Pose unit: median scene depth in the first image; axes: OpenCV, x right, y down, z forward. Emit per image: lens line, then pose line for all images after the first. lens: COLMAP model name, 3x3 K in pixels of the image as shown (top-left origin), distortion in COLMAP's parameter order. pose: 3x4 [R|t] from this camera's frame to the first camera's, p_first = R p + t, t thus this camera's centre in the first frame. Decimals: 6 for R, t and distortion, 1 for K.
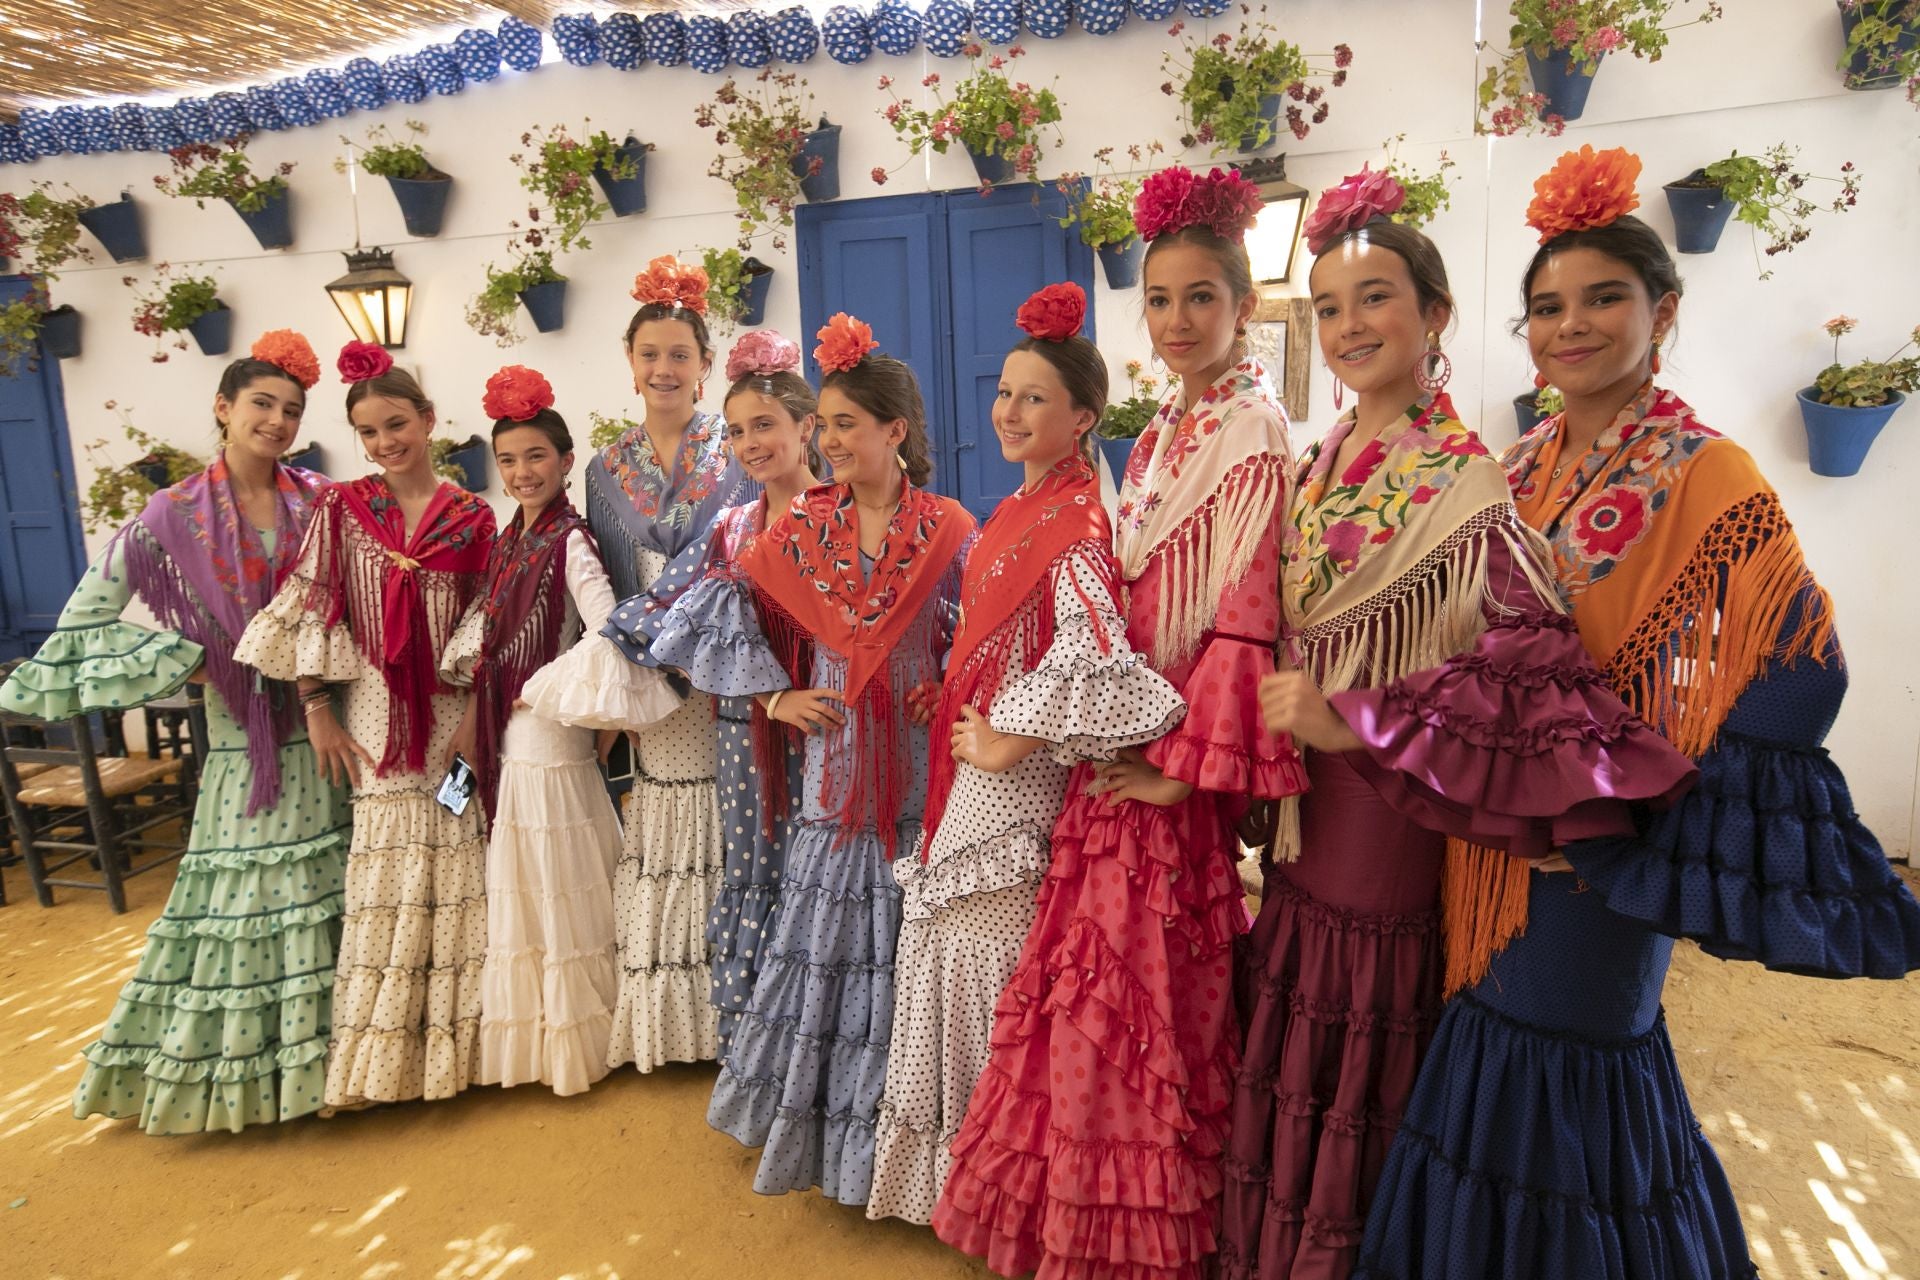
lens RADIAL K [[1299.9, 0, 946.4], [0, 1299.9, 616.2], [0, 0, 1]] dist [-0.038750, 0.069255]
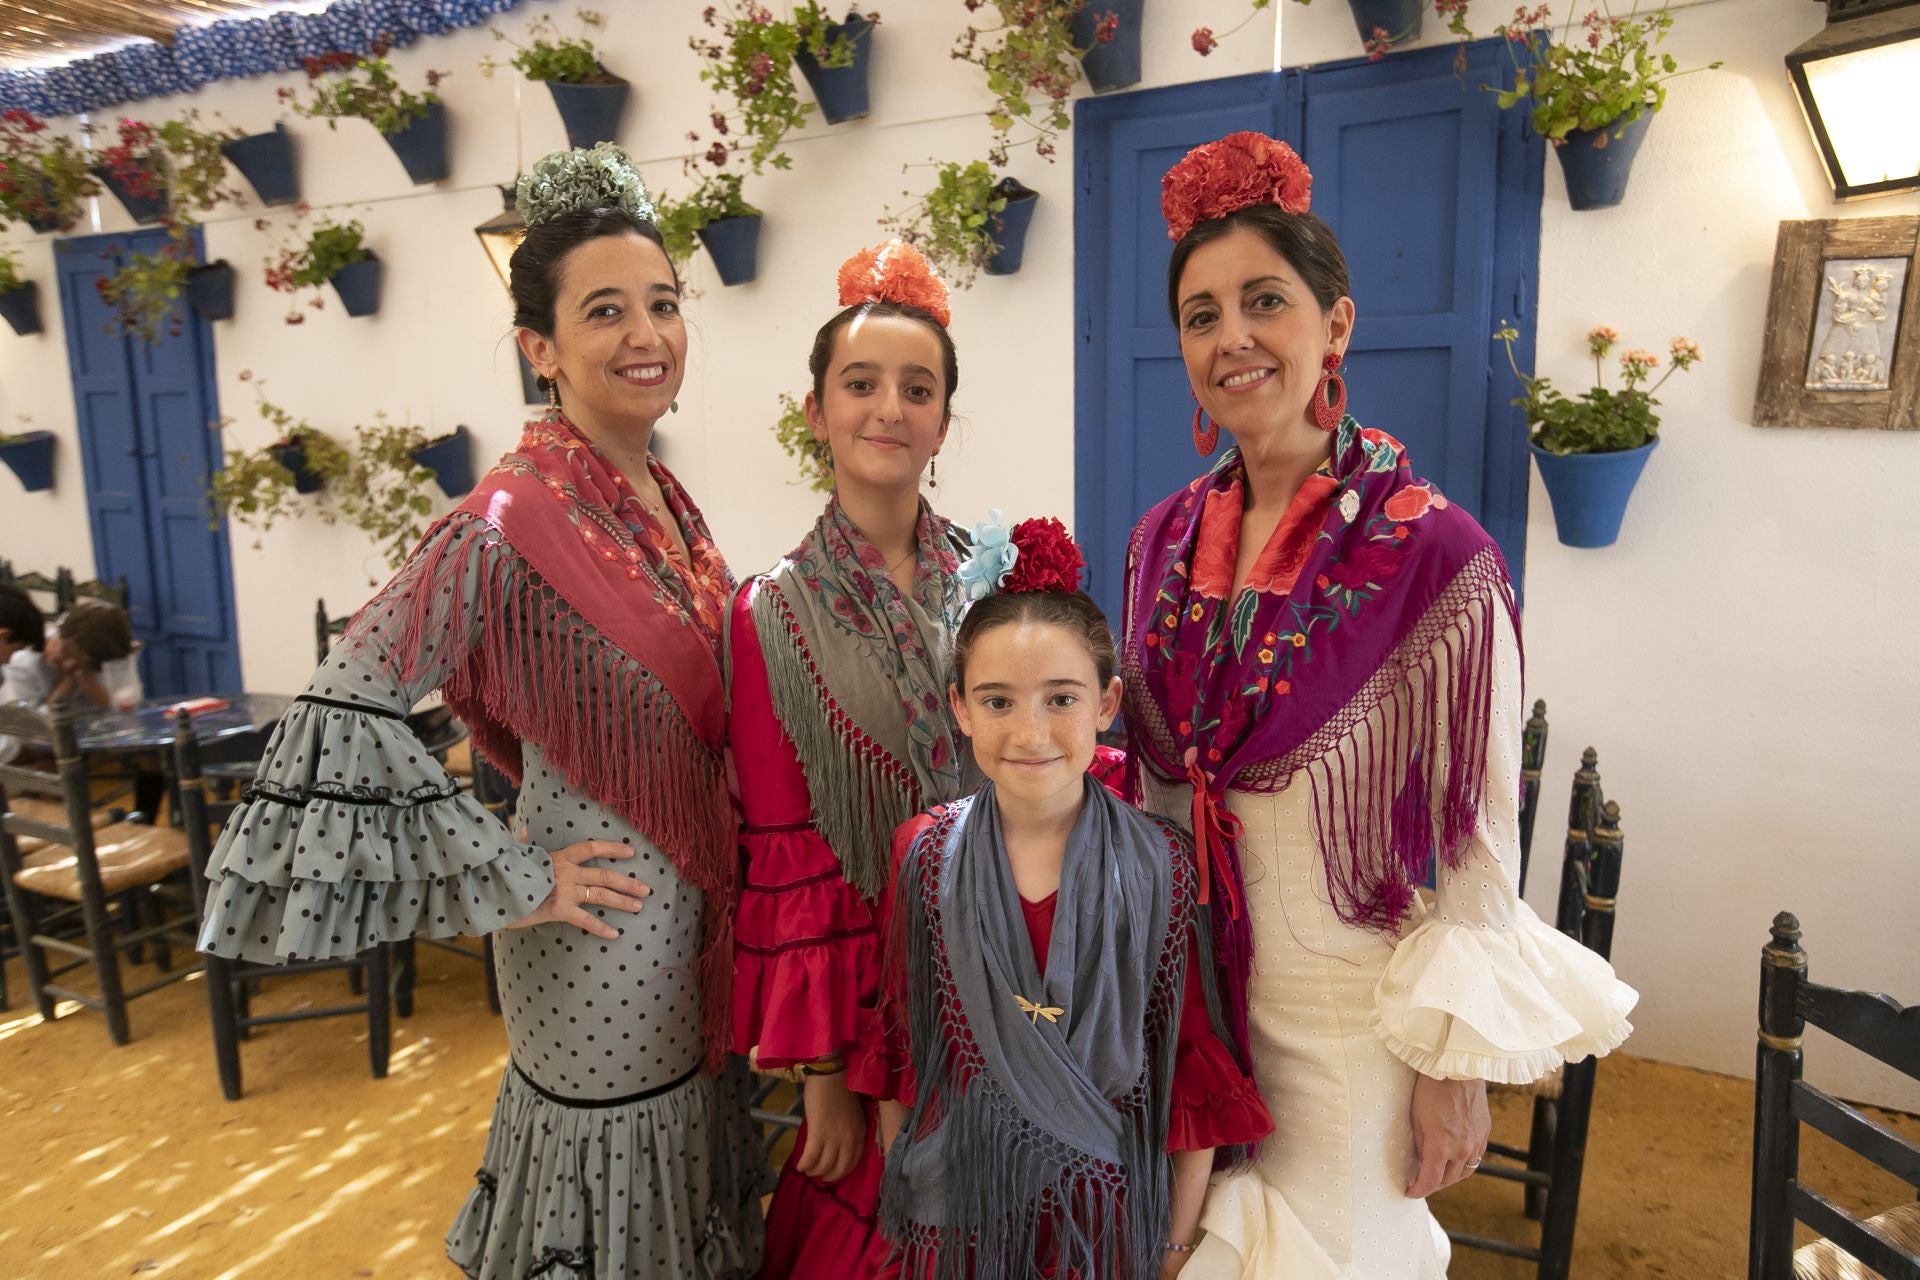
lens RADIAL K [[1299.9, 0, 946.4], [0, 1299.9, 616.2], [0, 0, 1]] dist [-0.038750, 0.069255]
pose [[0.975058, 0.056487, -0.214643, -0.019696], [-0.056258, 0.998390, 0.007178, -0.043130], [0.214703, 0.005077, 0.976666, 0.307130]]
